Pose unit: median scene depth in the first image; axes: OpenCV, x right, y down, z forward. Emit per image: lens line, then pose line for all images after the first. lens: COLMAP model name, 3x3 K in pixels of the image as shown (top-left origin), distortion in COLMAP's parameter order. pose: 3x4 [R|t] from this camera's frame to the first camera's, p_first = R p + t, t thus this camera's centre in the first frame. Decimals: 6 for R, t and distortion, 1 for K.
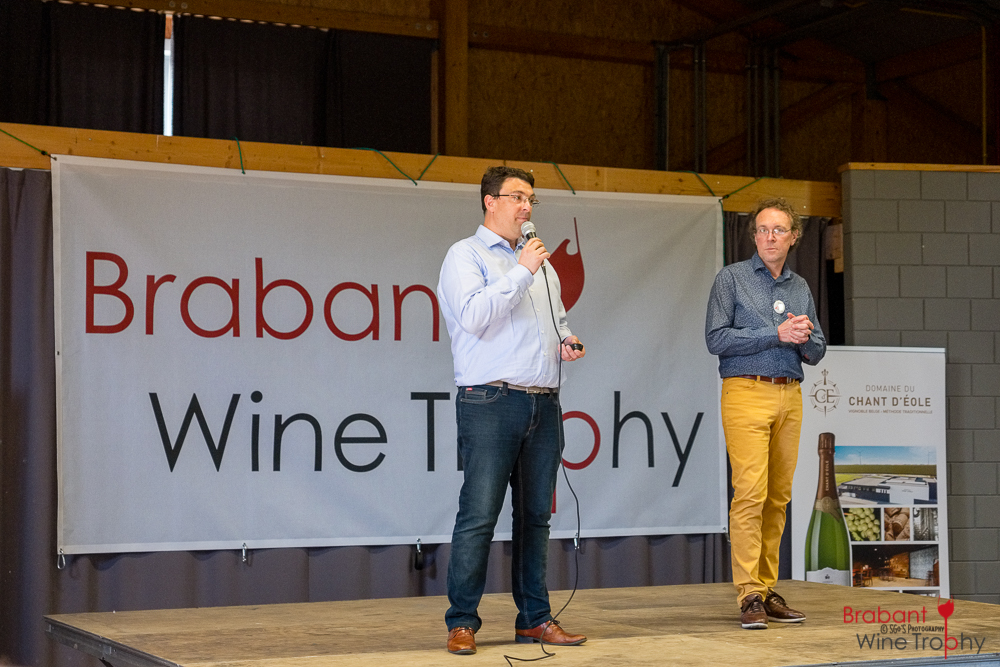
lens RADIAL K [[1863.5, 0, 500.0], [0, 1863.5, 333.5], [0, 0, 1]] dist [0.023379, 0.218328]
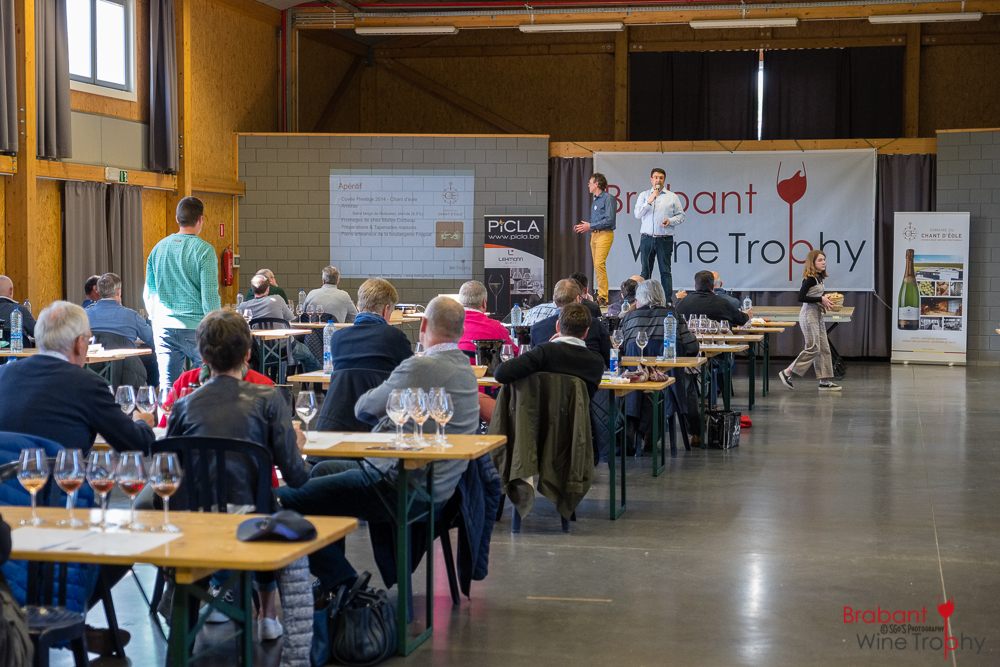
lens RADIAL K [[1789.4, 0, 500.0], [0, 1789.4, 333.5], [0, 0, 1]] dist [0.010036, 0.048906]
pose [[0.785757, 0.033672, -0.617619, 1.244793], [0.030249, 0.995230, 0.092743, -0.070290], [0.617796, -0.091556, 0.780990, -1.162988]]
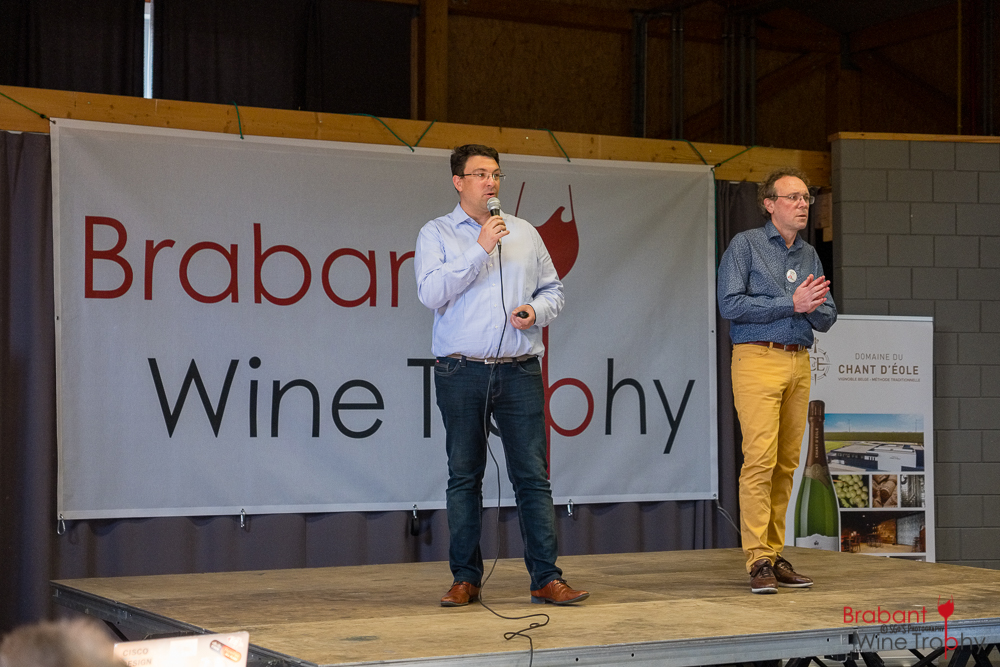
lens RADIAL K [[1863.5, 0, 500.0], [0, 1863.5, 333.5], [0, 0, 1]] dist [0.023379, 0.218328]
pose [[0.999559, 0.003829, 0.029448, -0.027428], [-0.004325, 0.999849, 0.016816, 0.000945], [-0.029379, -0.016936, 0.999425, -0.001449]]
